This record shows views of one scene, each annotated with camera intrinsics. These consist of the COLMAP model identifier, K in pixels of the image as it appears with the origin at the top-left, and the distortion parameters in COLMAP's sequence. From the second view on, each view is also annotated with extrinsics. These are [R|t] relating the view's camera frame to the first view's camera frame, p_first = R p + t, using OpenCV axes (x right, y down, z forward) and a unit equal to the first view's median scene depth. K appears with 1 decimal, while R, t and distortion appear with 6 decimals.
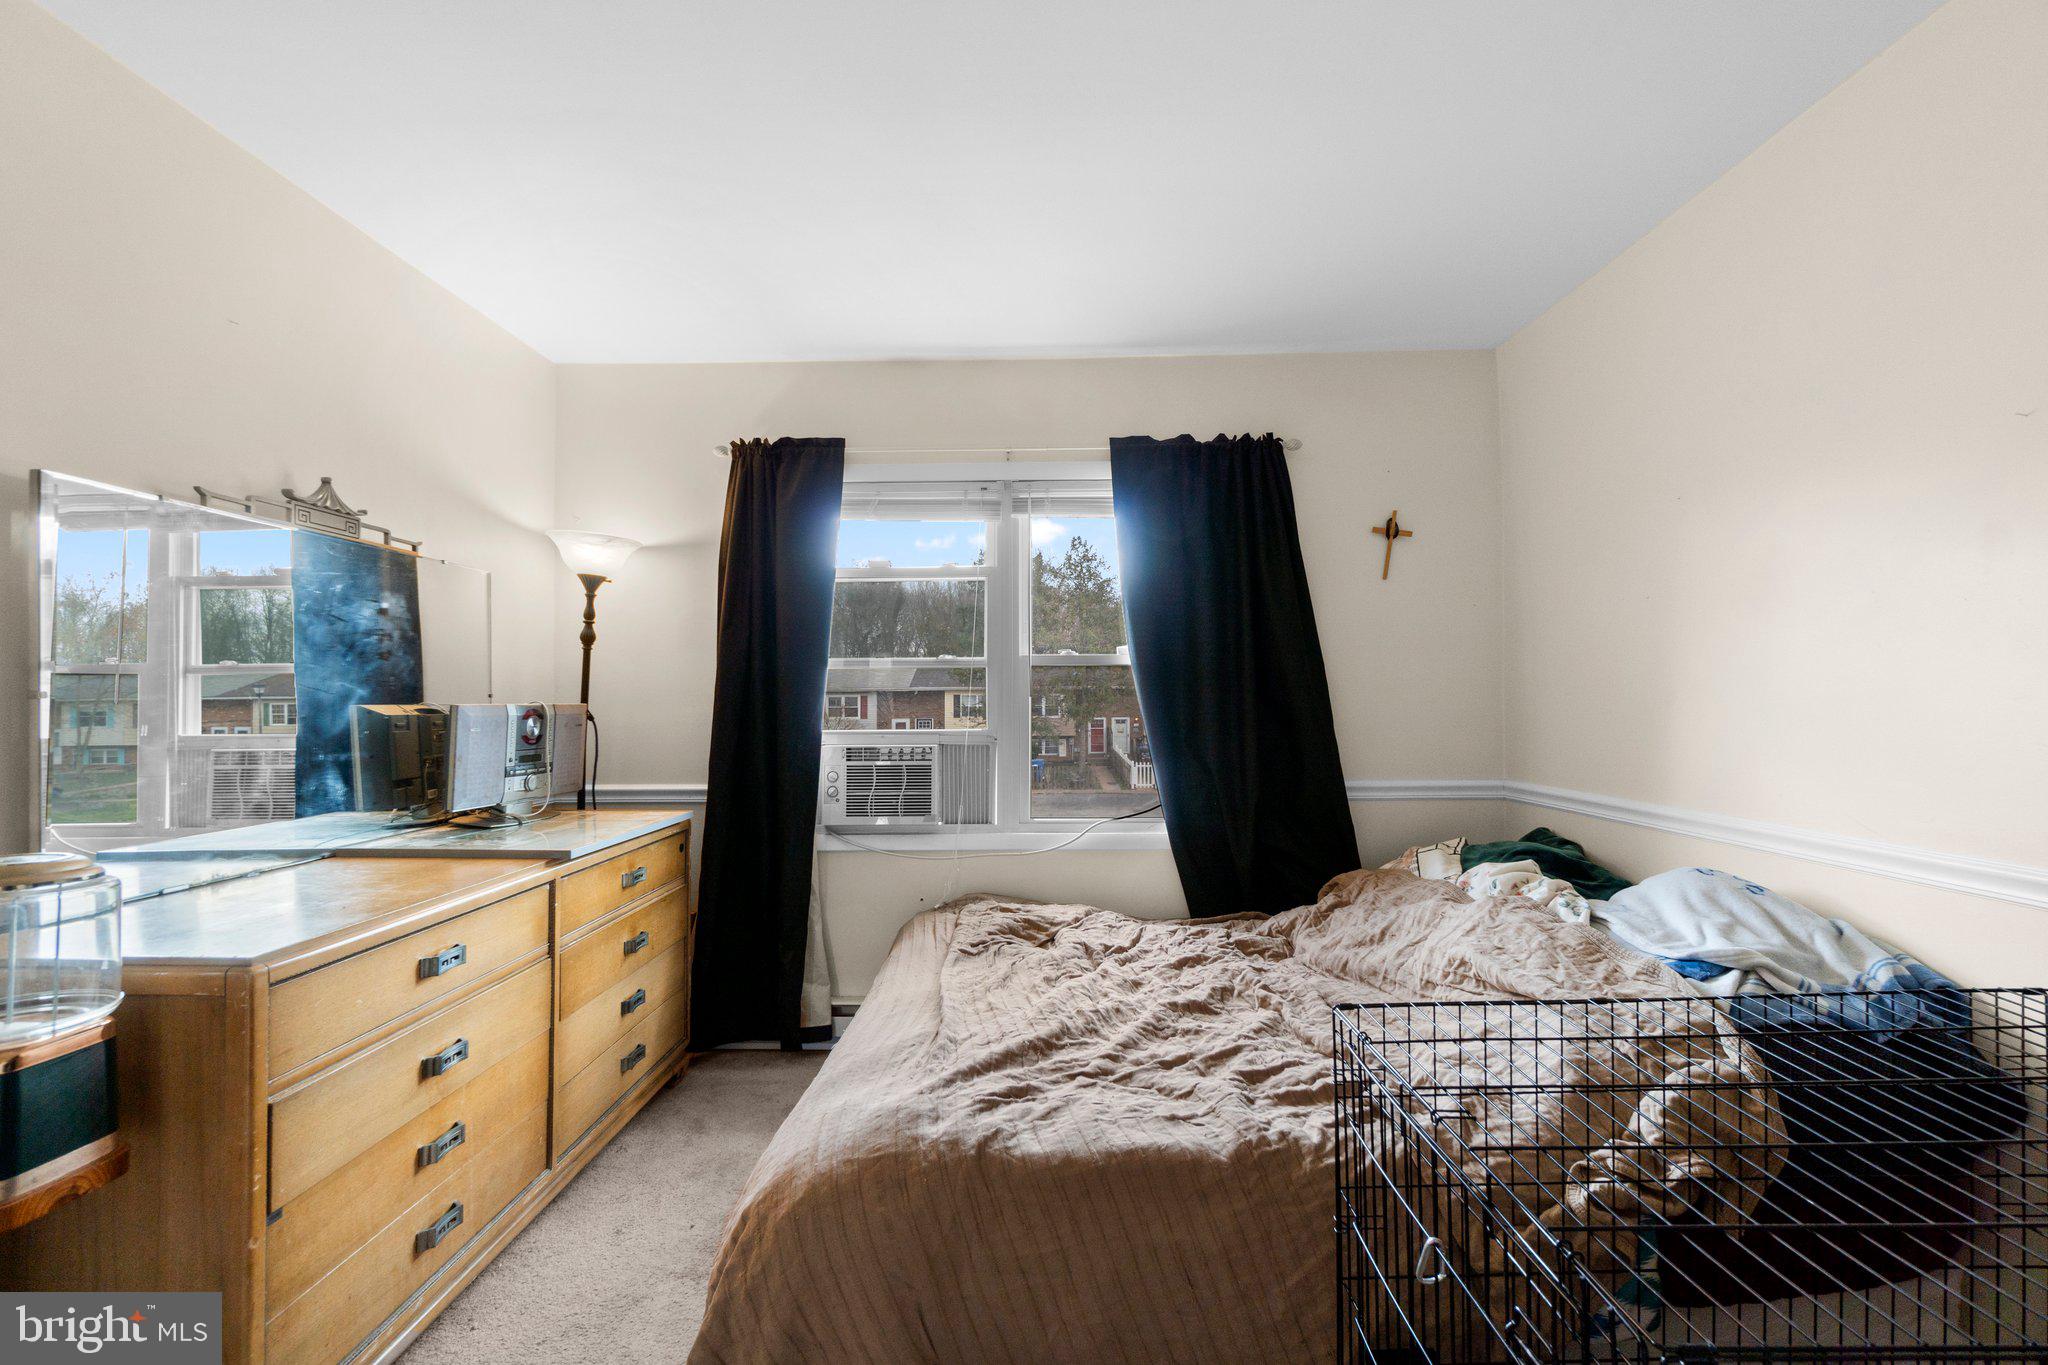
lens RADIAL K [[895.7, 0, 1027.8], [0, 895.7, 668.9], [0, 0, 1]] dist [0.001458, -0.000364]
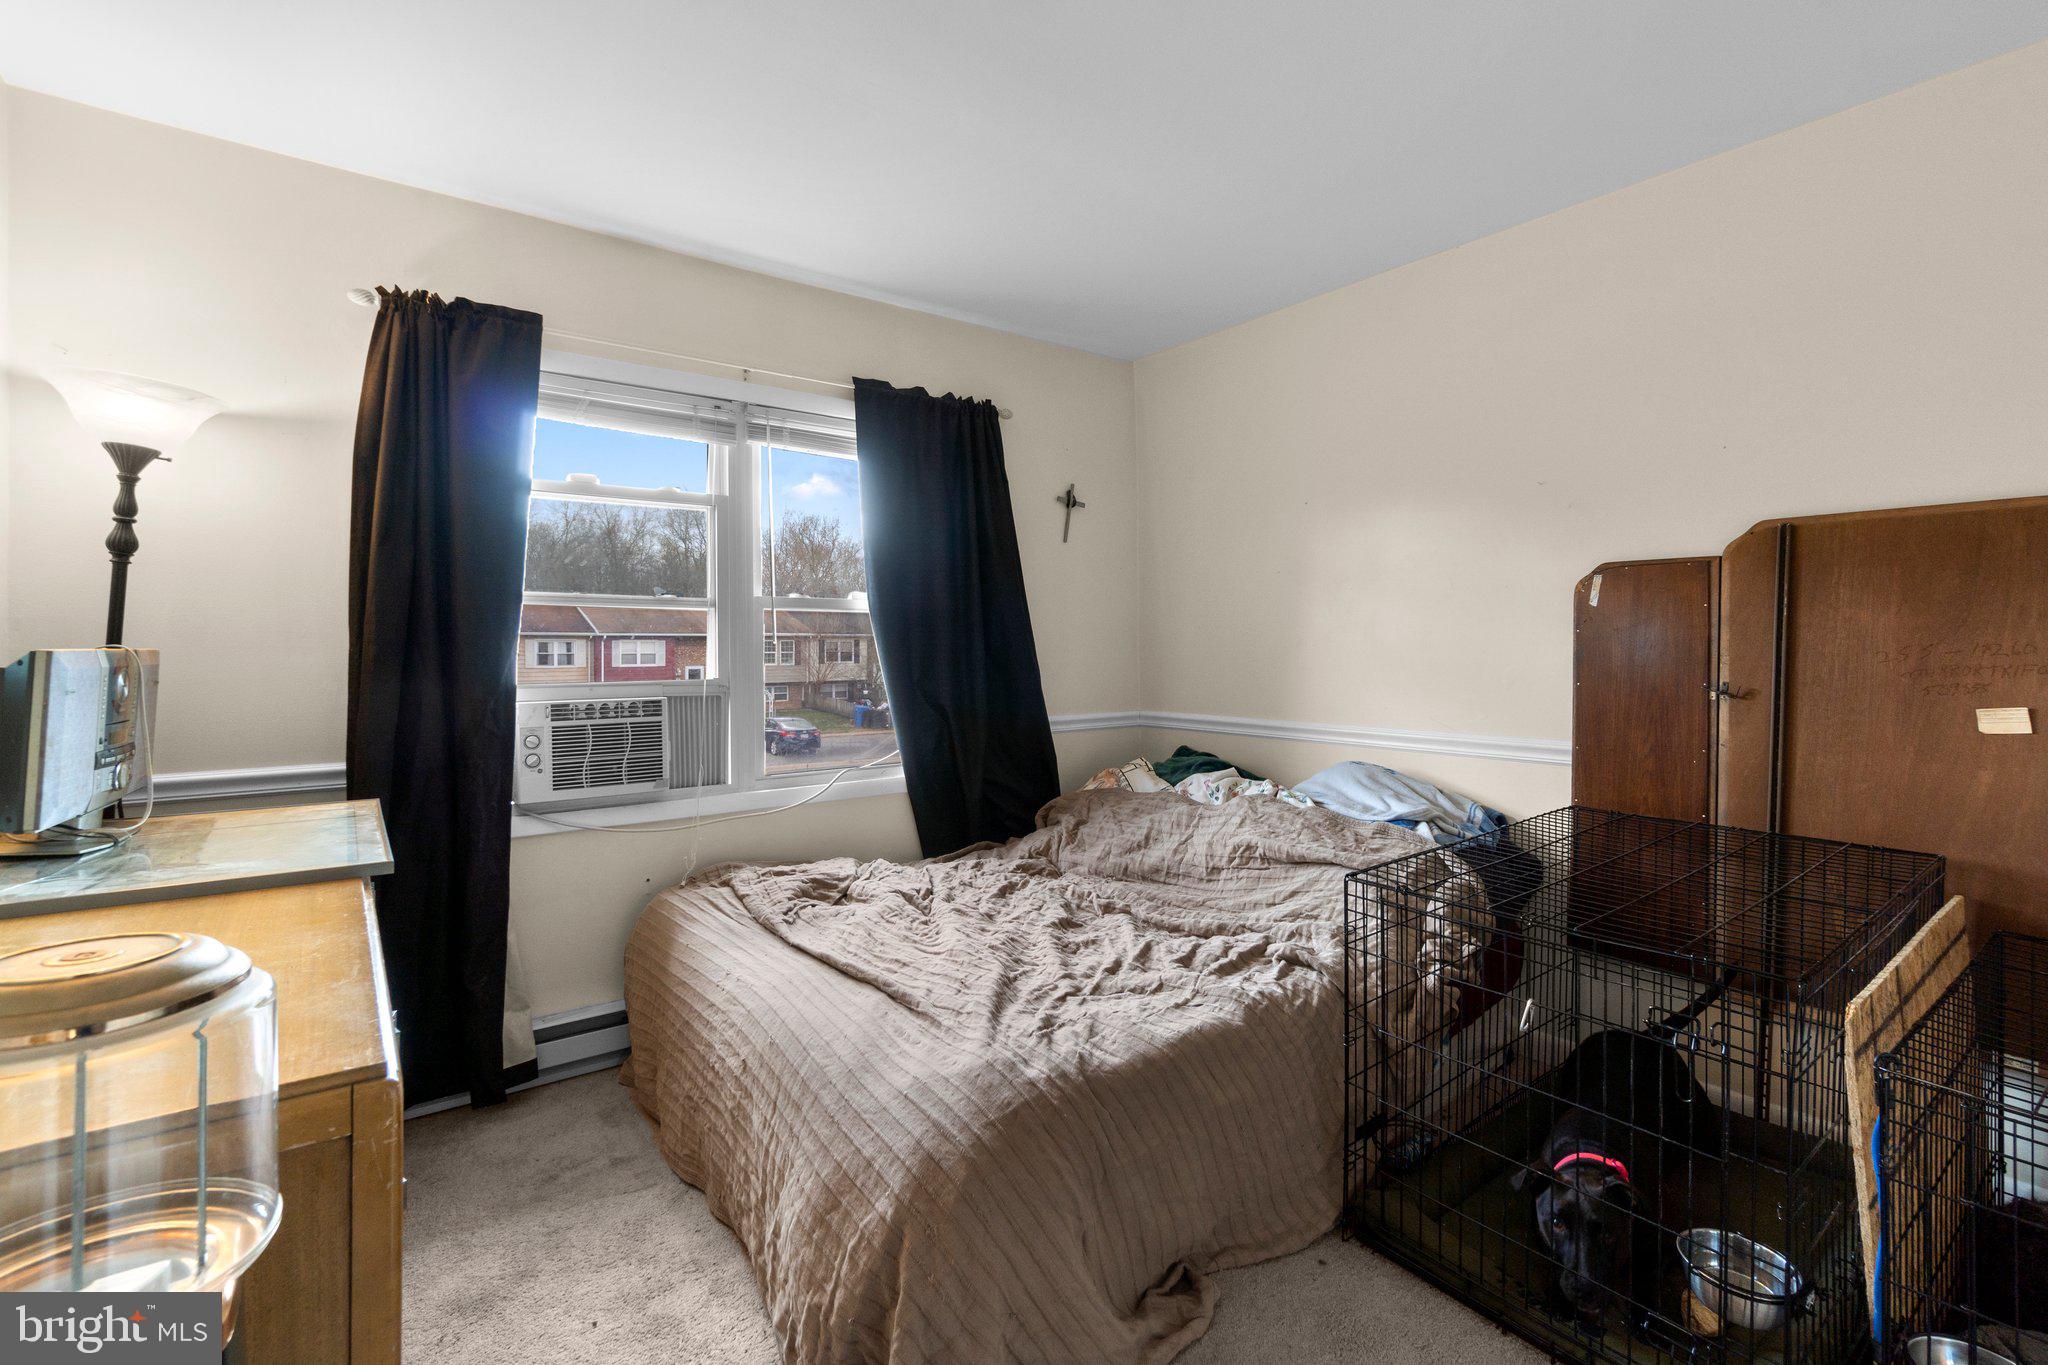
lens RADIAL K [[915.5, 0, 1016.4], [0, 915.5, 615.0], [0, 0, 1]] dist [-0.000764, -0.000443]
pose [[0.788527, 0.022641, 0.614583, -0.397558], [-0.022074, 0.999720, -0.008507, 0.006396], [-0.614604, -0.006858, 0.788806, 0.107529]]
